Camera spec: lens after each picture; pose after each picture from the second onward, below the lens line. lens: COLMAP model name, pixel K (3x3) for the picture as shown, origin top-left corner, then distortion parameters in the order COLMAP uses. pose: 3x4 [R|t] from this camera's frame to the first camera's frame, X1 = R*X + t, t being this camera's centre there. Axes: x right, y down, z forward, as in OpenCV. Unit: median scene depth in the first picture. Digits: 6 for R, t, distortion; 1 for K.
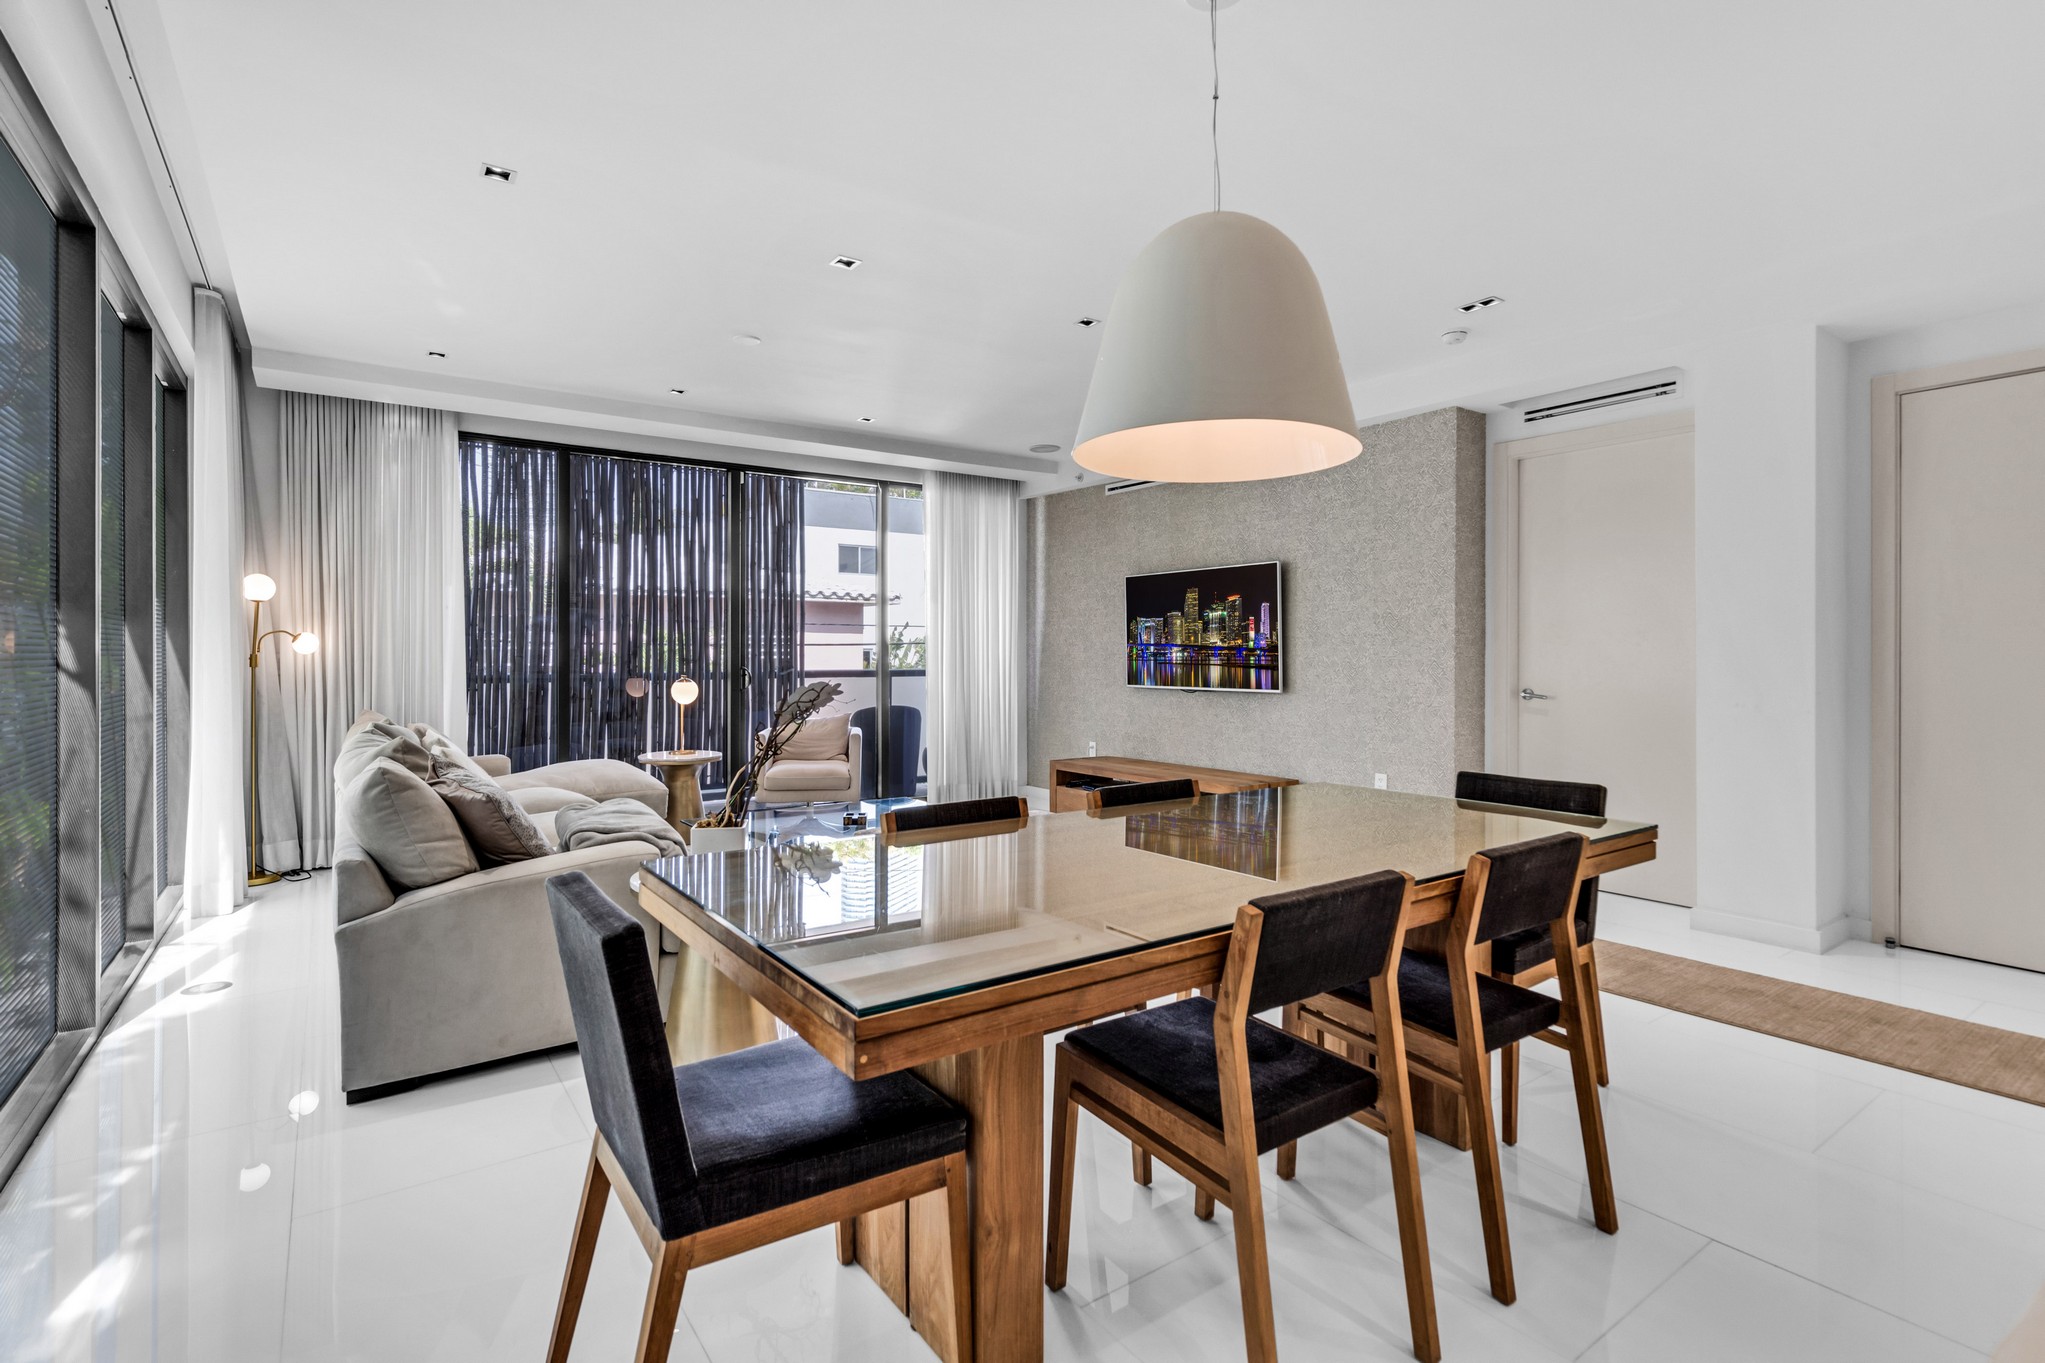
lens RADIAL K [[999.2, 0, 1024.1], [0, 999.2, 640.8], [0, 0, 1]] dist [-0.001016, -0.000598]
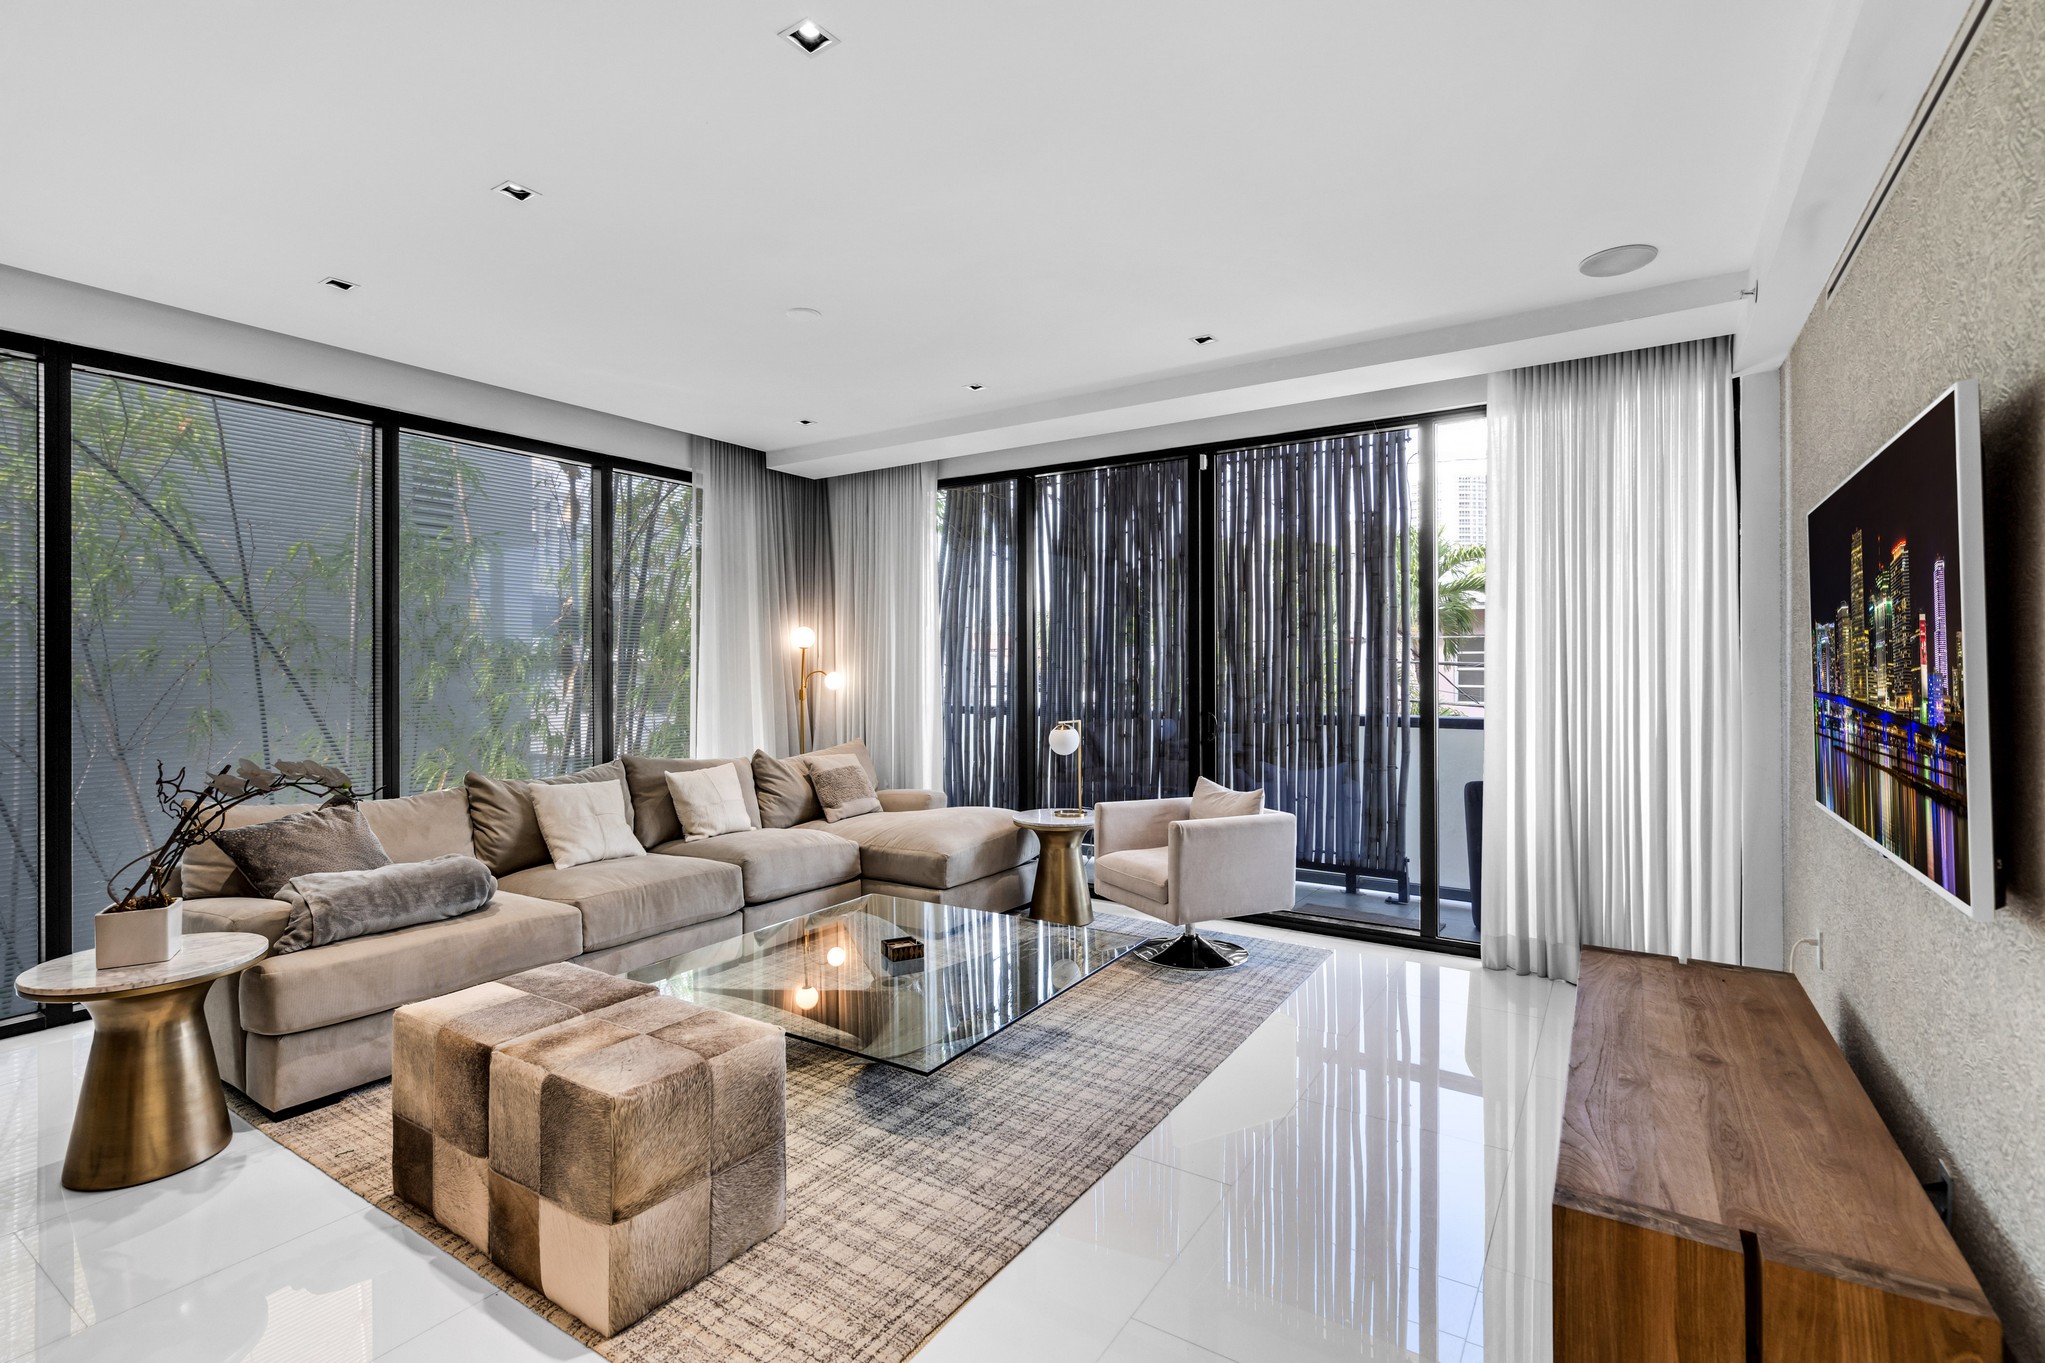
lens RADIAL K [[933.2, 0, 1019.8], [0, 933.2, 667.9], [0, 0, 1]] dist [-0.000437, -0.000082]
pose [[0.374032, -0.001104, -0.927415, 0.372925], [0.019635, 0.999785, 0.006729, -0.012416], [0.927208, -0.020726, 0.373973, 0.664528]]
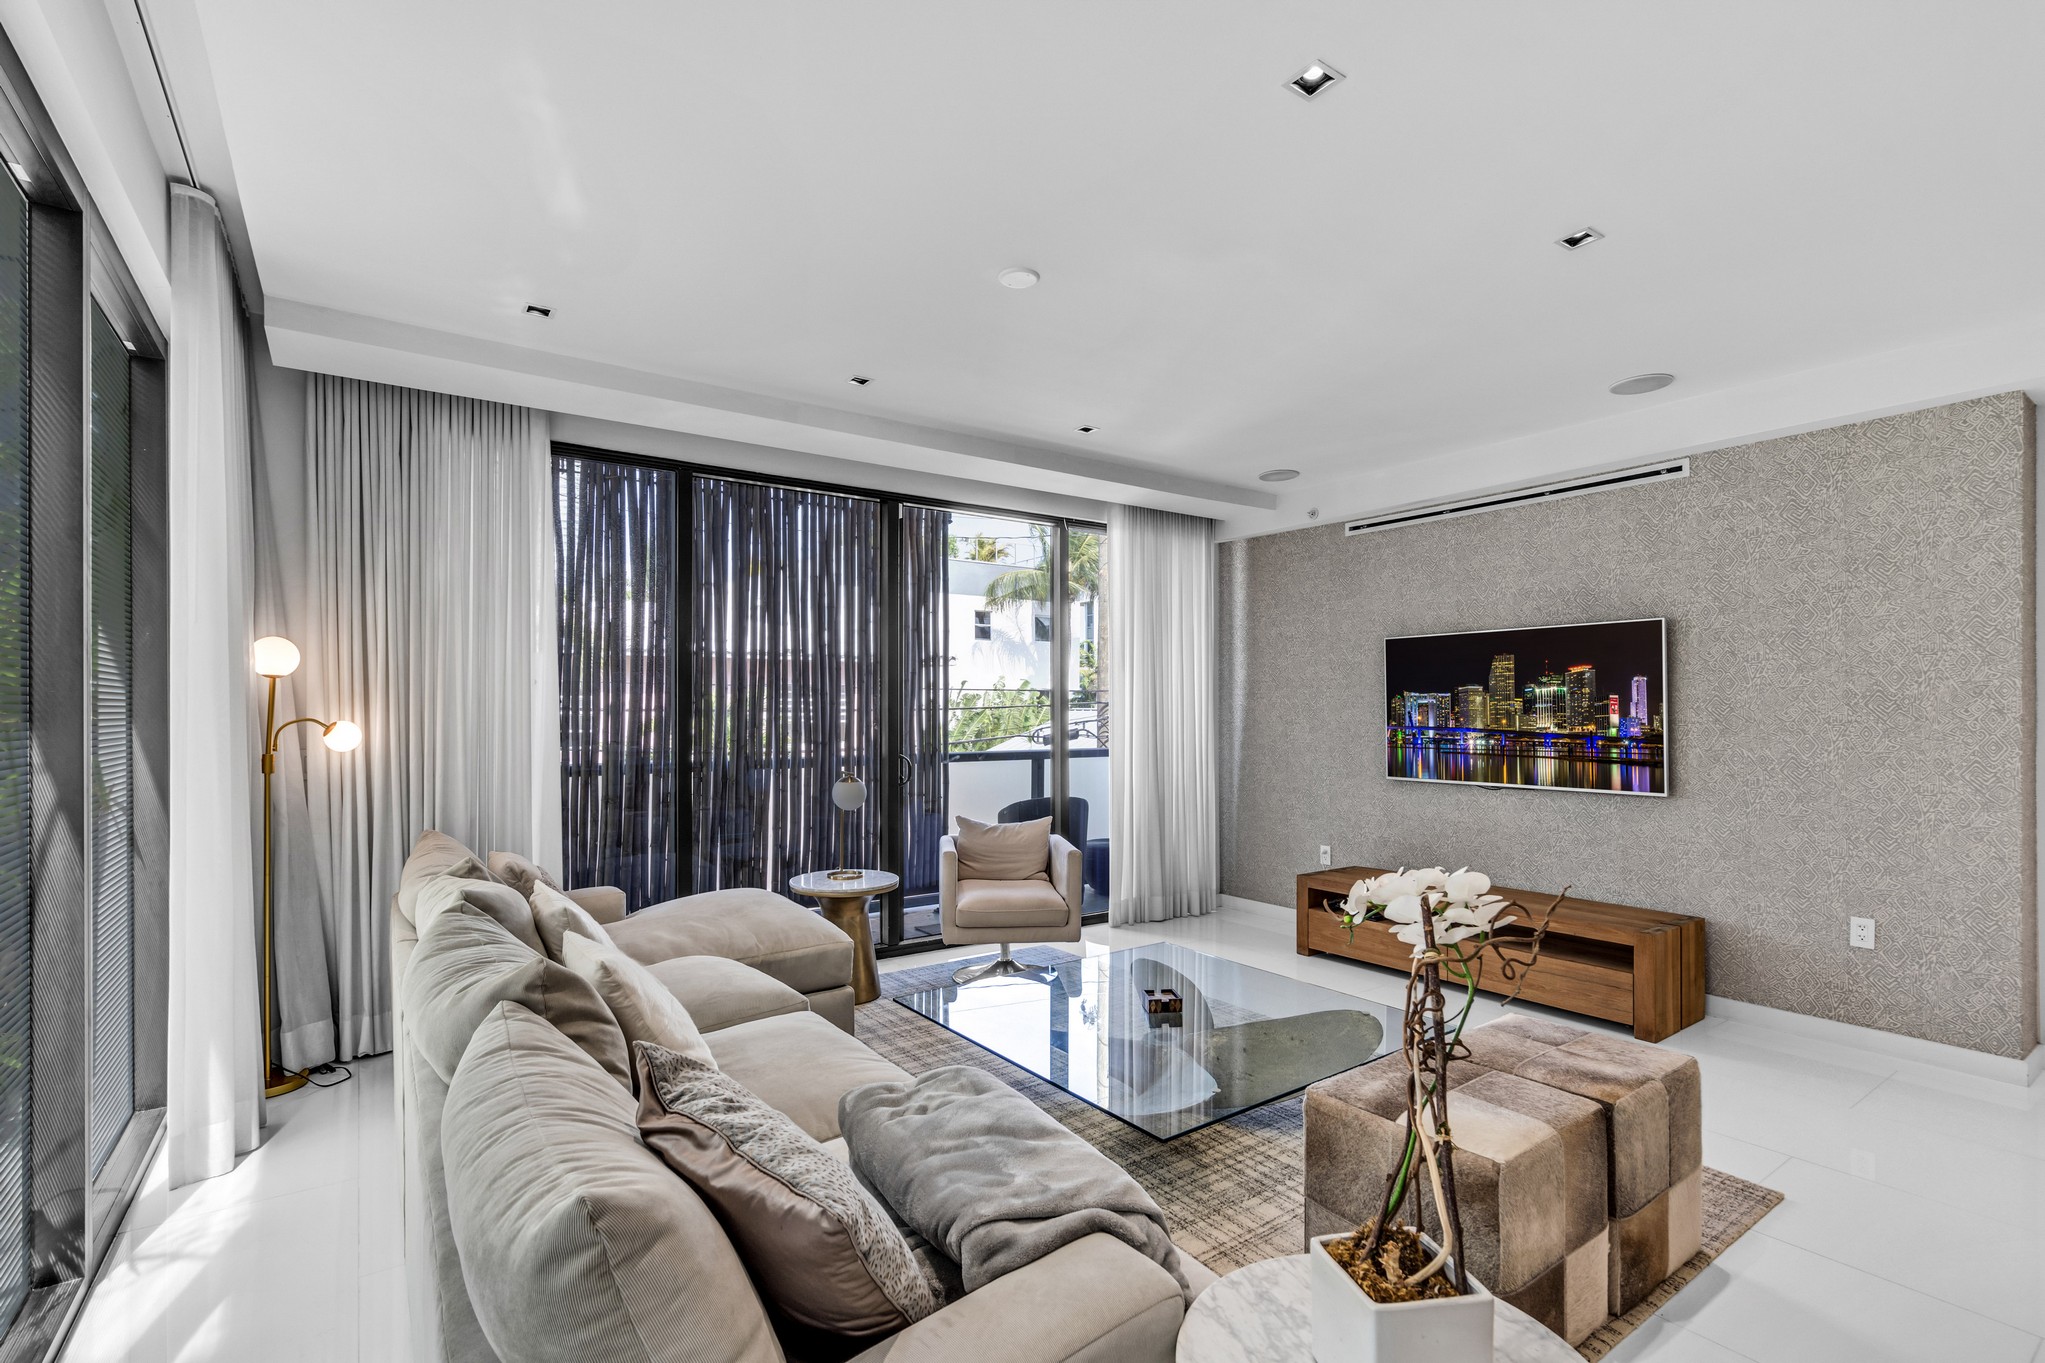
lens RADIAL K [[978.9, 0, 1022.6], [0, 978.9, 700.3], [0, 0, 1]] dist [0.000343, 0.000243]
pose [[0.999963, 0.001526, -0.008488, -0.202185], [-0.001504, 0.999995, 0.002631, -0.020986], [0.008492, -0.002618, 0.999961, 0.270851]]
